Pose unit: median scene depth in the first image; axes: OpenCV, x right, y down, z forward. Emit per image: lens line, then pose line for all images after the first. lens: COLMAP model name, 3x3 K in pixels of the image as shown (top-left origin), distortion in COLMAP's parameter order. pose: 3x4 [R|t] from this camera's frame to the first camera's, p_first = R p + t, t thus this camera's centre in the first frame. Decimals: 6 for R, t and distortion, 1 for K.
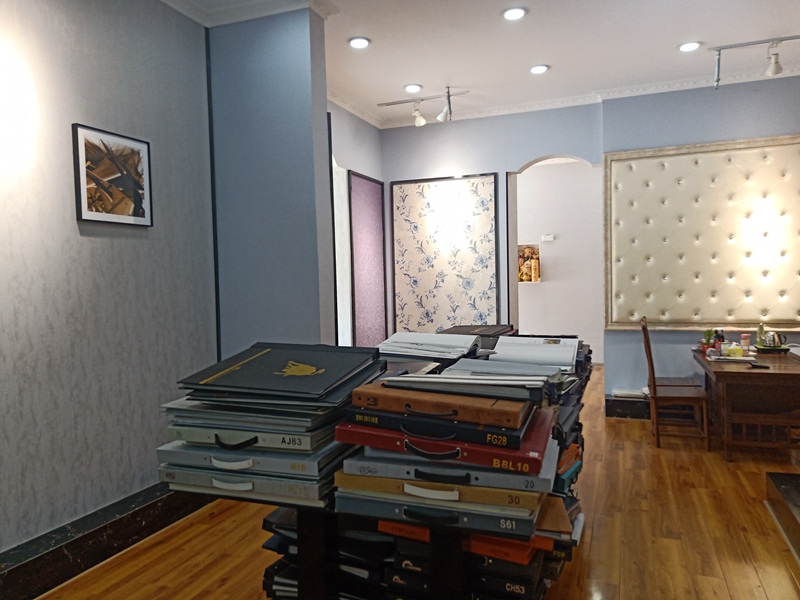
lens RADIAL K [[606.7, 0, 400.0], [0, 606.7, 300.0], [0, 0, 1]] dist [0.047407, -0.029913]
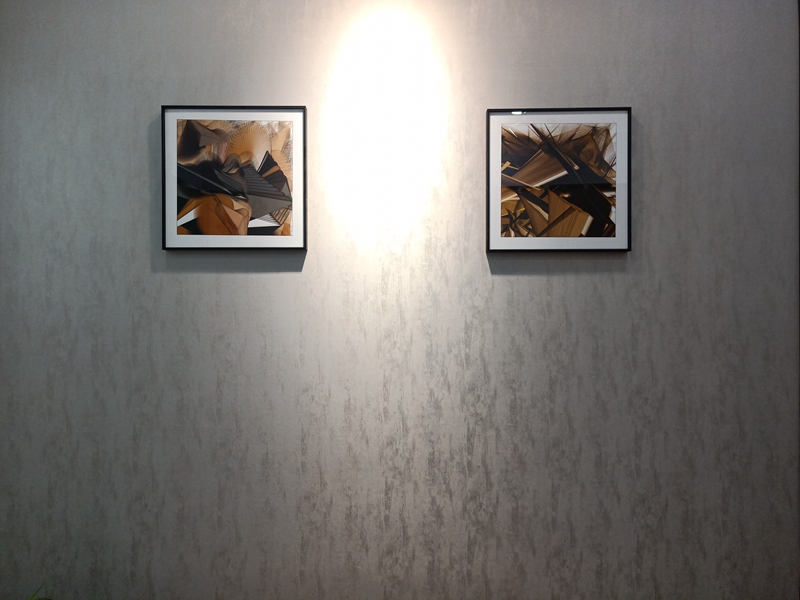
lens RADIAL K [[606.7, 0, 400.0], [0, 606.7, 300.0], [0, 0, 1]] dist [0.047407, -0.029913]
pose [[0.351890, 0.009810, -0.935990, 0.065274], [-0.042195, 0.999095, -0.005392, -0.065213], [0.935090, 0.041392, 0.351985, 0.634101]]
